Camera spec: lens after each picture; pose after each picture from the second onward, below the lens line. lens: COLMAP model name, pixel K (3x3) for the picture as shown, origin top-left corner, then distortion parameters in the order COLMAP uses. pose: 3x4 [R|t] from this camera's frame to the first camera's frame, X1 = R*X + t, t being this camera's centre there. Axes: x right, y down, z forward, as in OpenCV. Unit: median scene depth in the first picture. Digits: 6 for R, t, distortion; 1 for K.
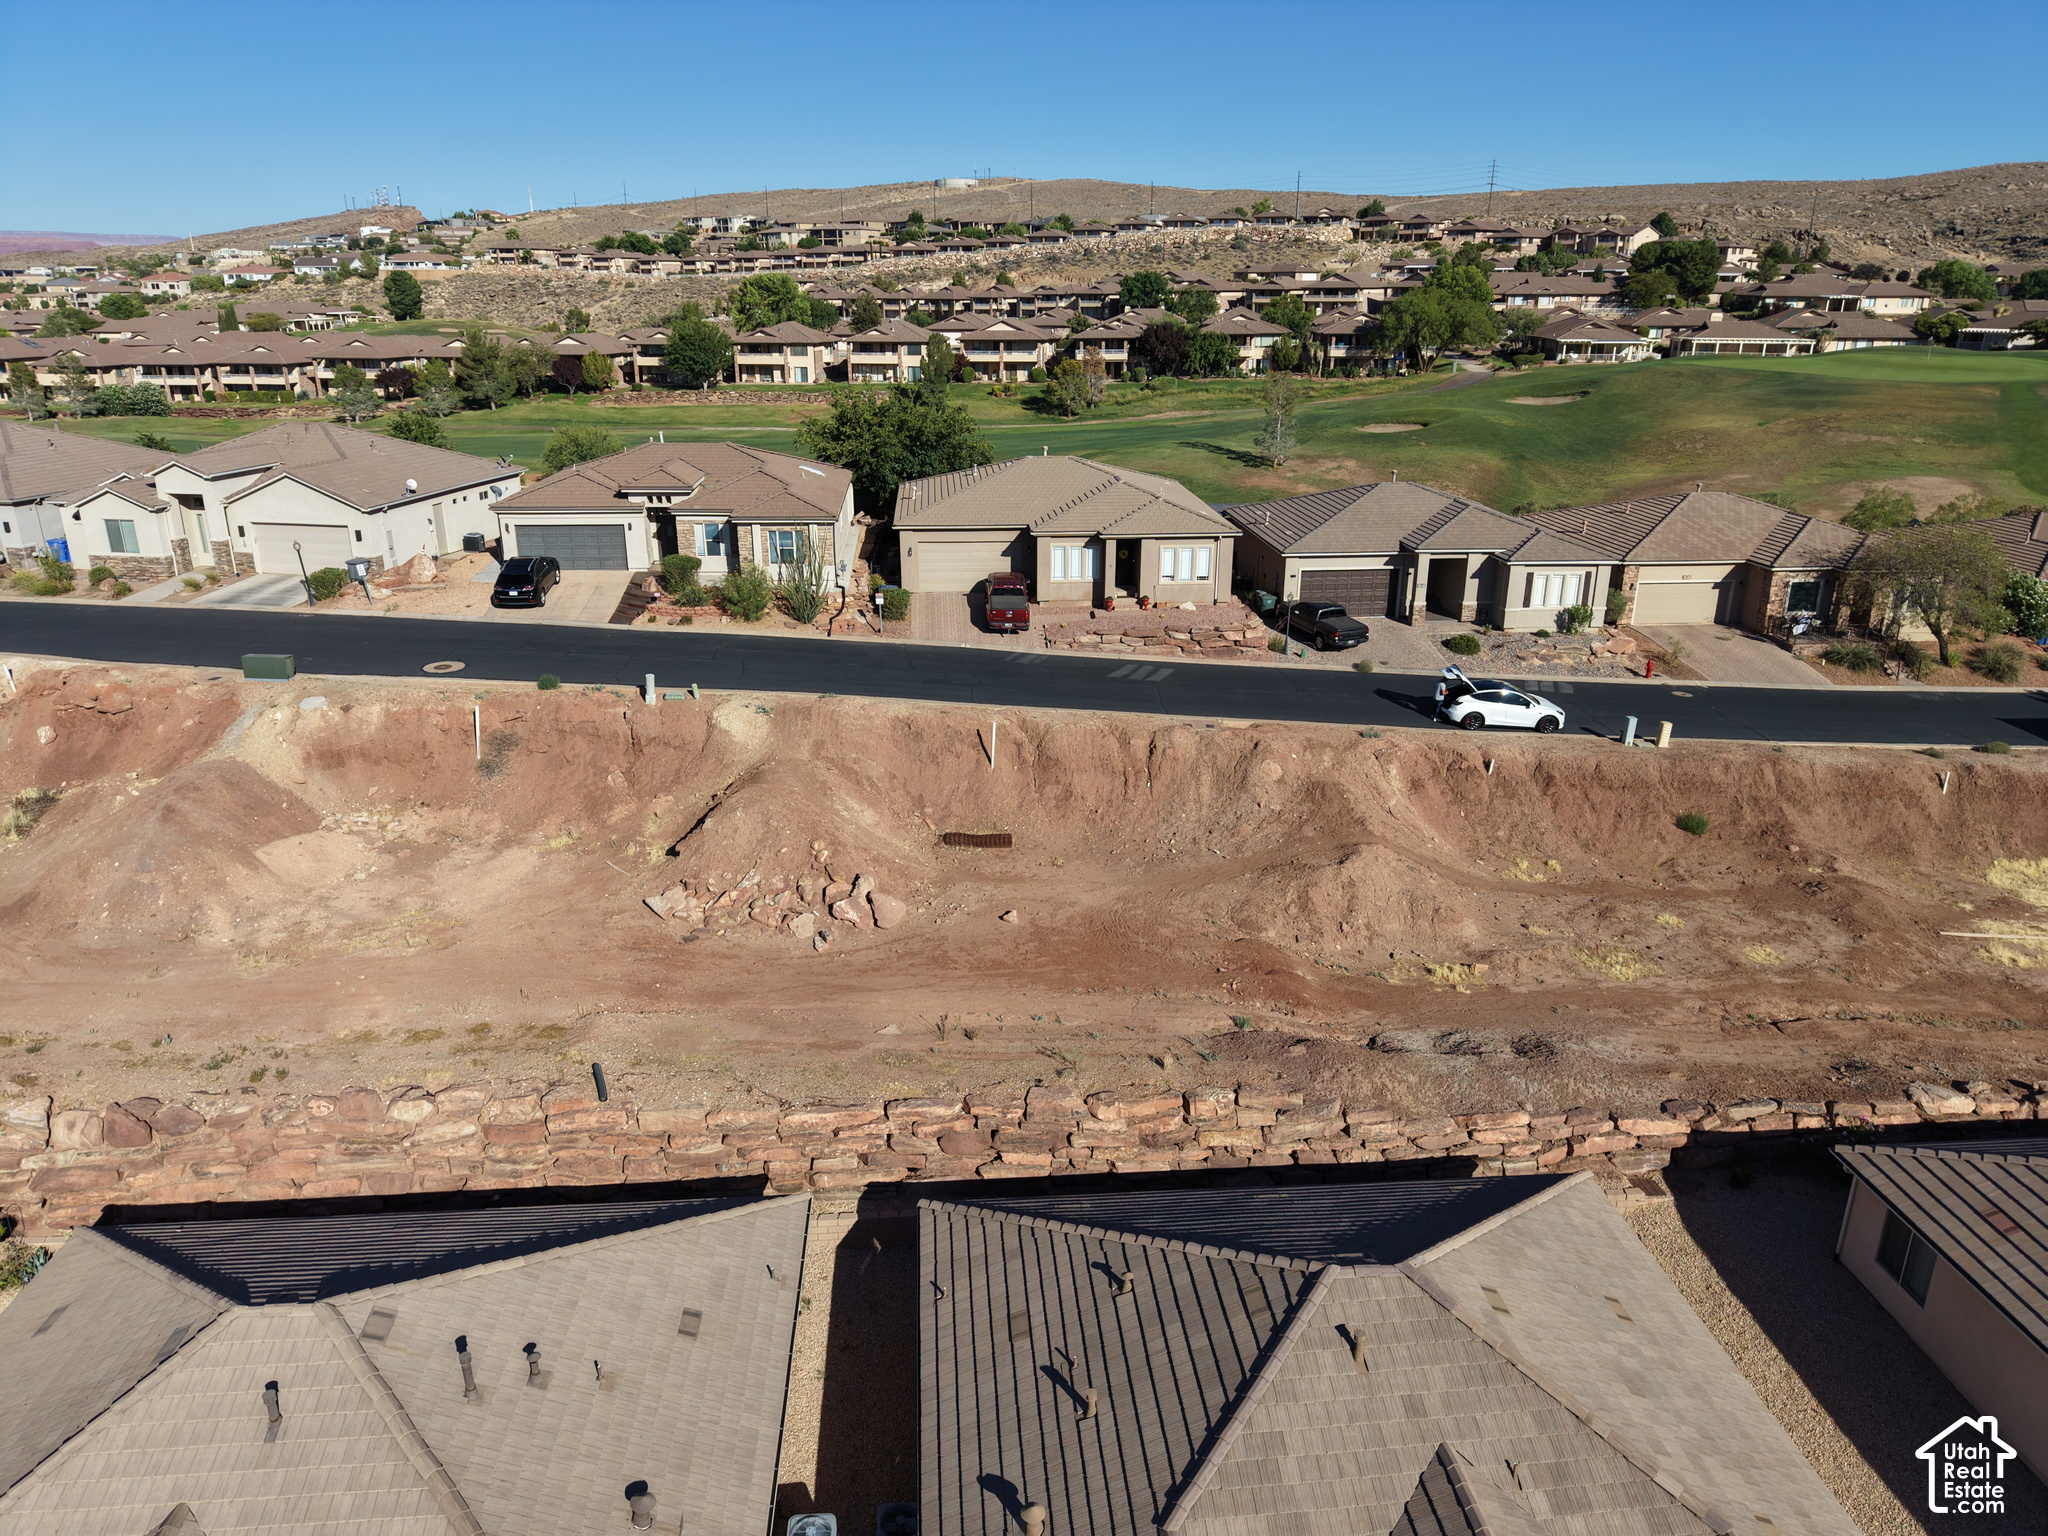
lens RADIAL K [[1365.7, 0, 1024.0], [0, 1365.7, 768.0], [0, 0, 1]] dist [0.020512, -0.022298]
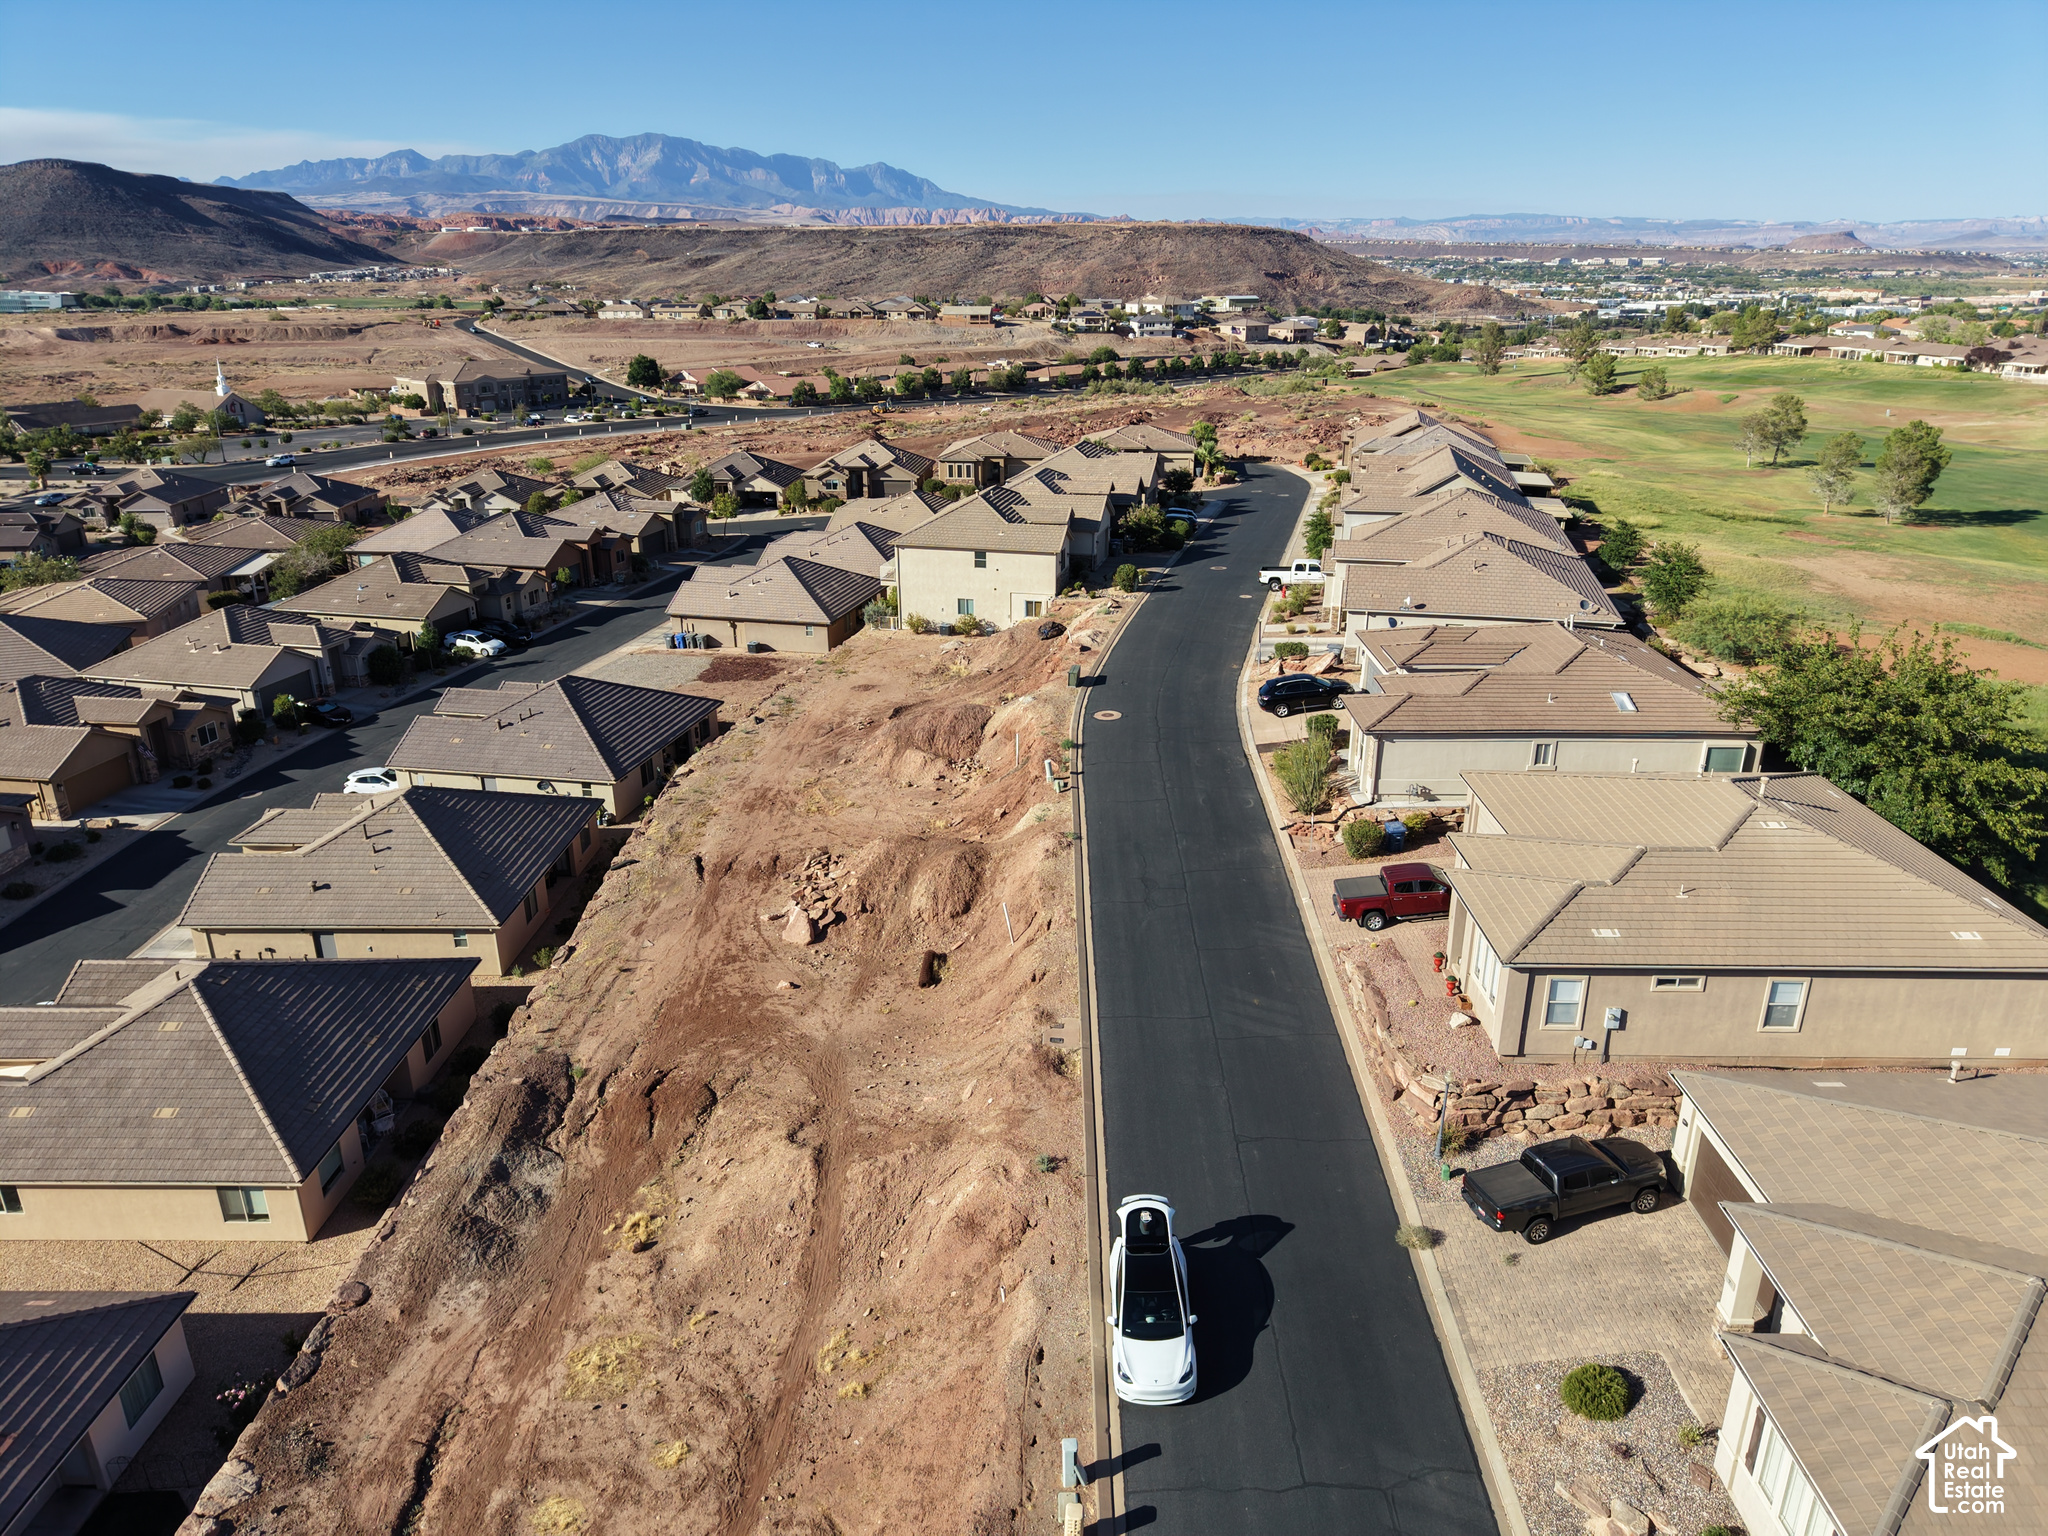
lens RADIAL K [[1365.3, 0, 1024.0], [0, 1365.3, 768.0], [0, 0, 1]] dist [0.053624, -0.101333]
pose [[-0.088081, 0.343777, -0.934911, 0.247767], [-0.324426, 0.877485, 0.353226, -0.134530], [0.941801, 0.334423, 0.034240, 0.243664]]
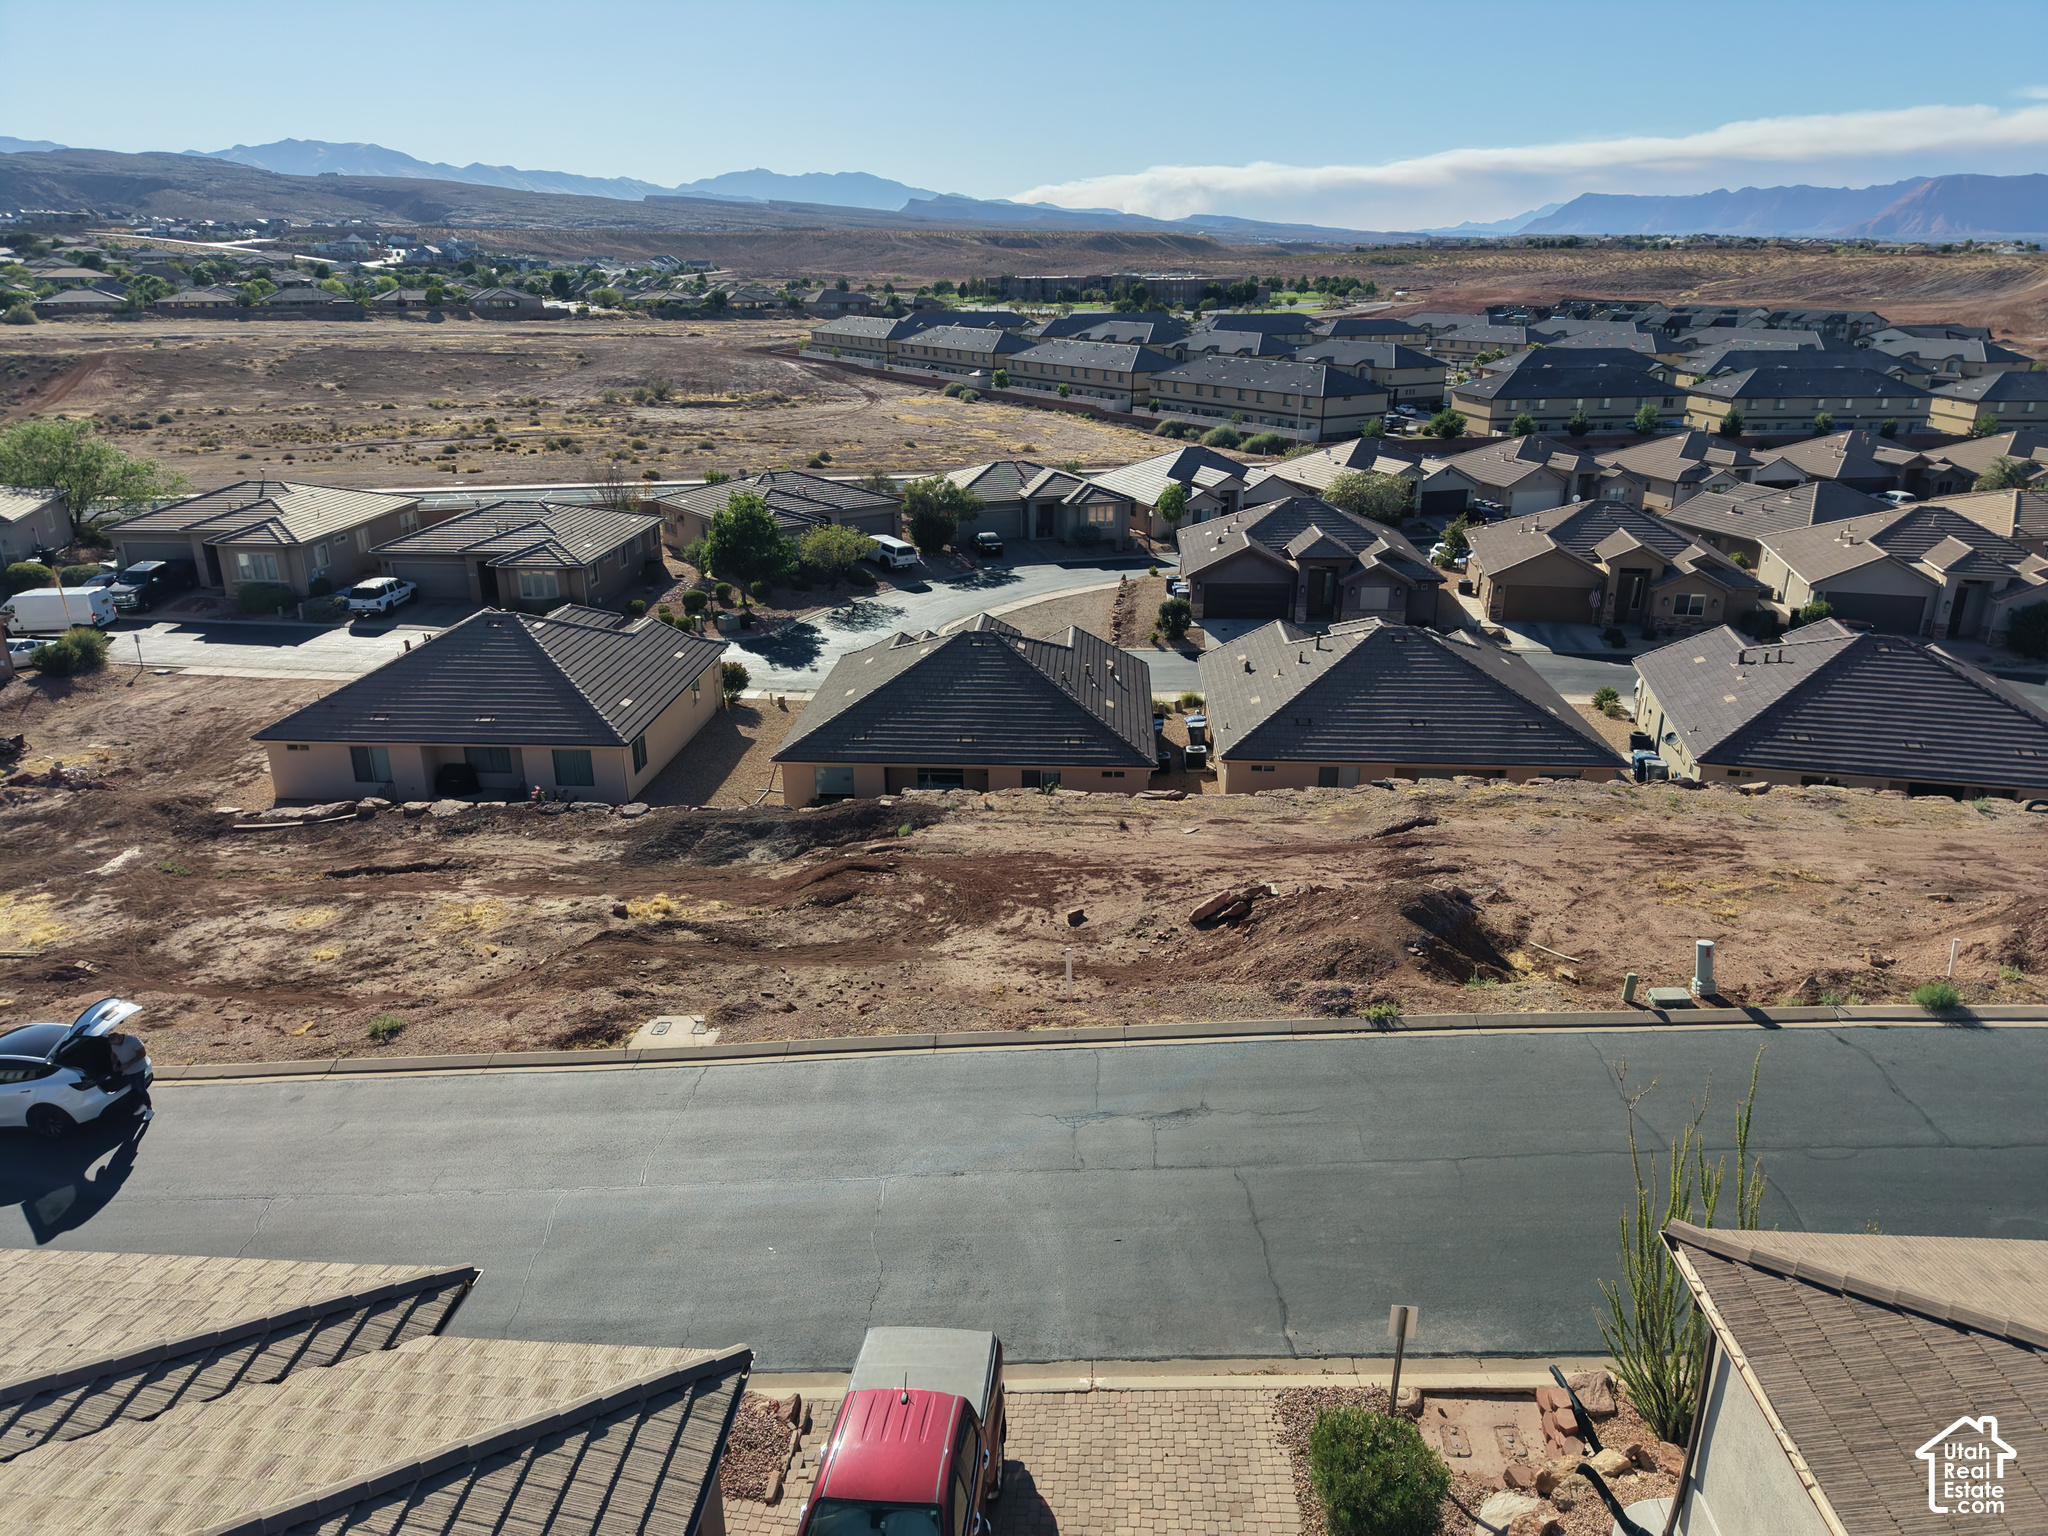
lens RADIAL K [[1365.3, 0, 1024.0], [0, 1365.3, 768.0], [0, 0, 1]] dist [0.053624, -0.101333]
pose [[-0.991118, -0.046914, 0.124437, -0.019244], [0.043479, 0.769973, 0.636594, -0.124677], [-0.125679, 0.636350, -0.761094, 0.365337]]
